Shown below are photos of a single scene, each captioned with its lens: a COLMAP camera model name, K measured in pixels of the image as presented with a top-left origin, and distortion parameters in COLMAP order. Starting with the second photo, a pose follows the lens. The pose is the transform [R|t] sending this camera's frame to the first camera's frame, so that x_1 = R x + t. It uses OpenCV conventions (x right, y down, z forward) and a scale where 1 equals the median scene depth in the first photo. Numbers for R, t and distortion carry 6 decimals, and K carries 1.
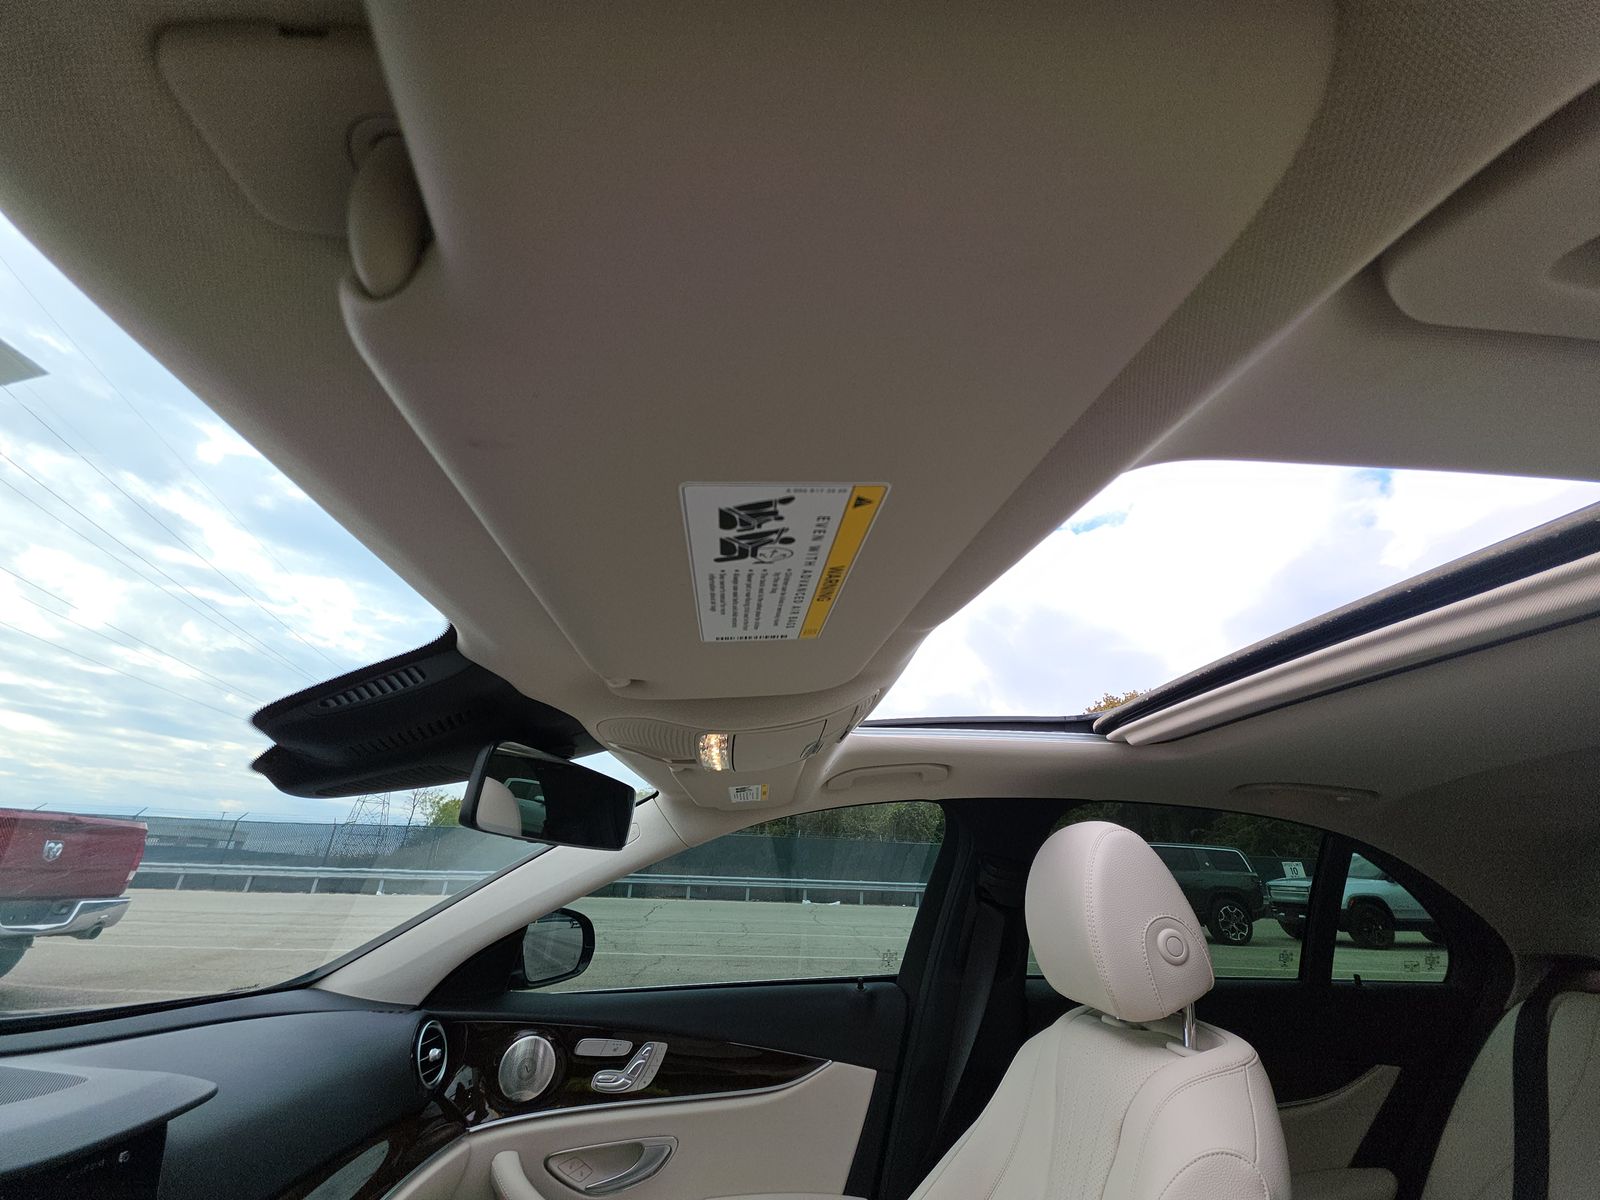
lens RADIAL K [[631.9, 0, 795.7], [0, 631.9, 602.2], [0, 0, 1]] dist [0.006313, -0.000716]
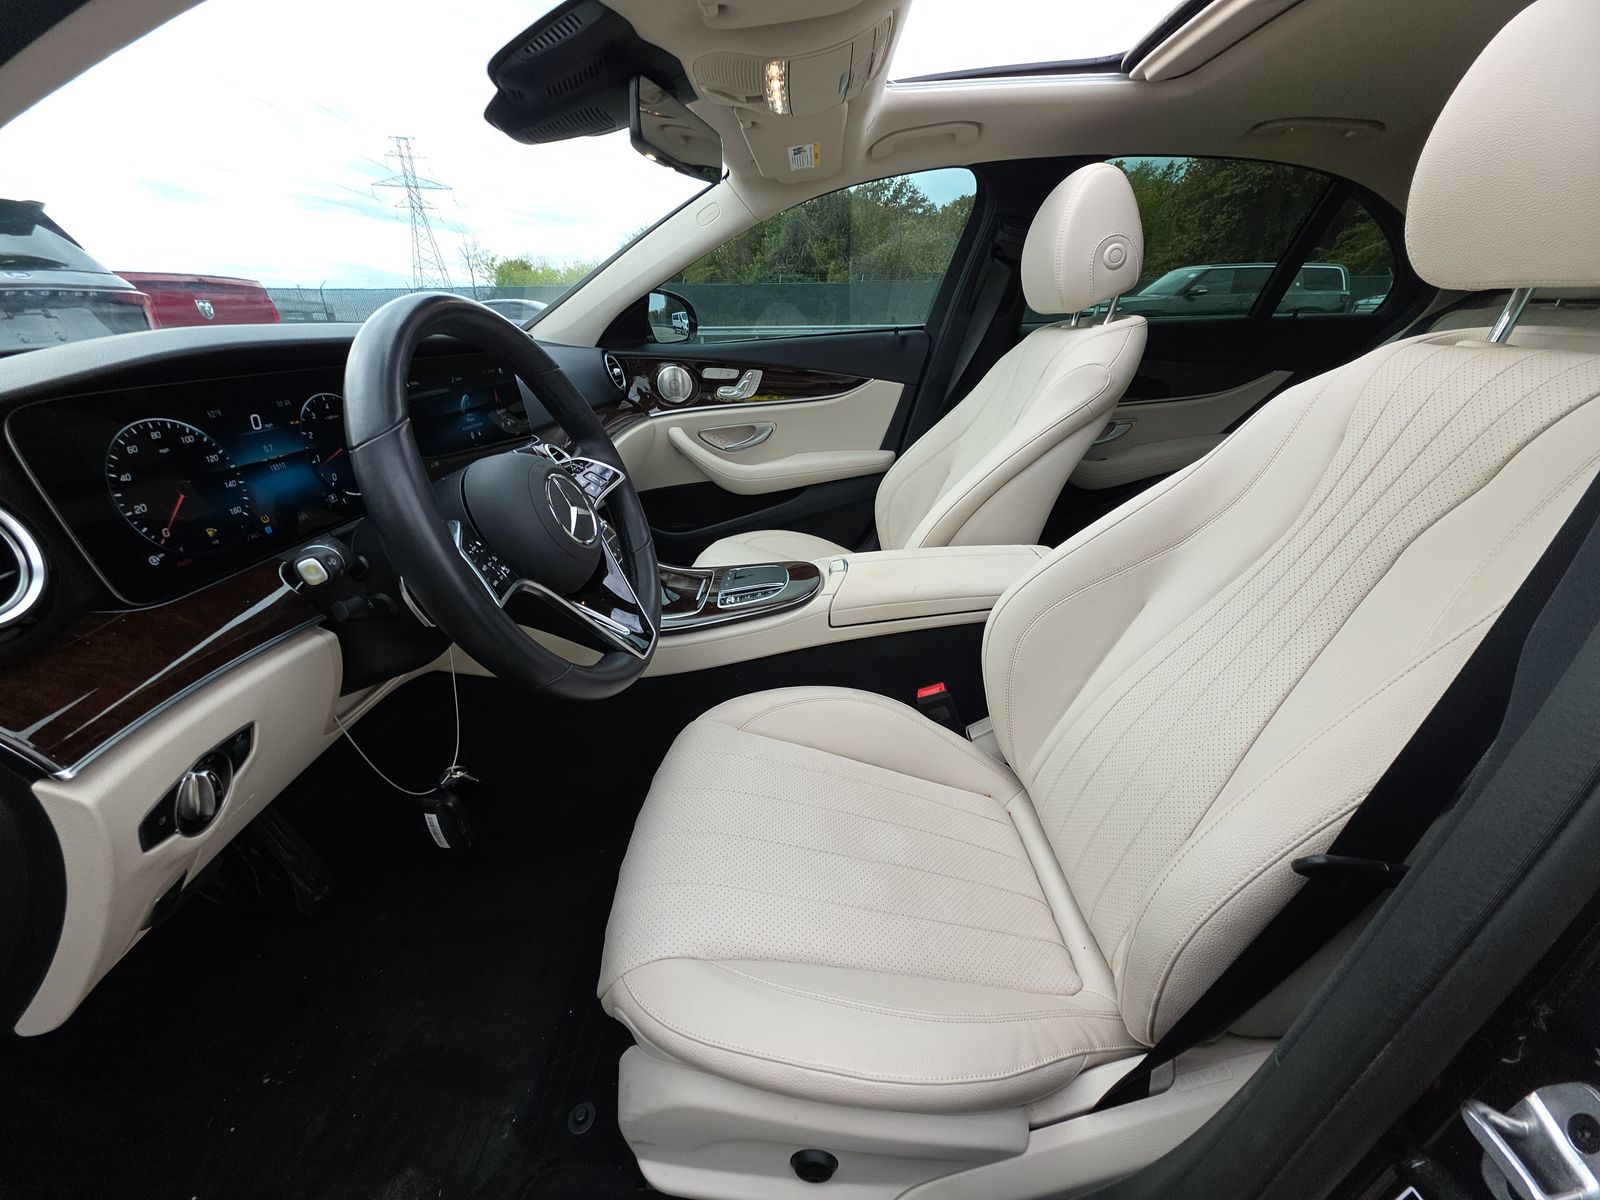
lens RADIAL K [[631.9, 0, 802.7], [0, 631.9, 598.4], [0, 0, 1]] dist [0.006313, -0.000716]
pose [[0.995543, -0.008338, -0.093941, 0.027153], [0.073737, 0.689840, 0.720197, 0.006009], [0.058800, -0.723914, 0.687380, -0.407455]]
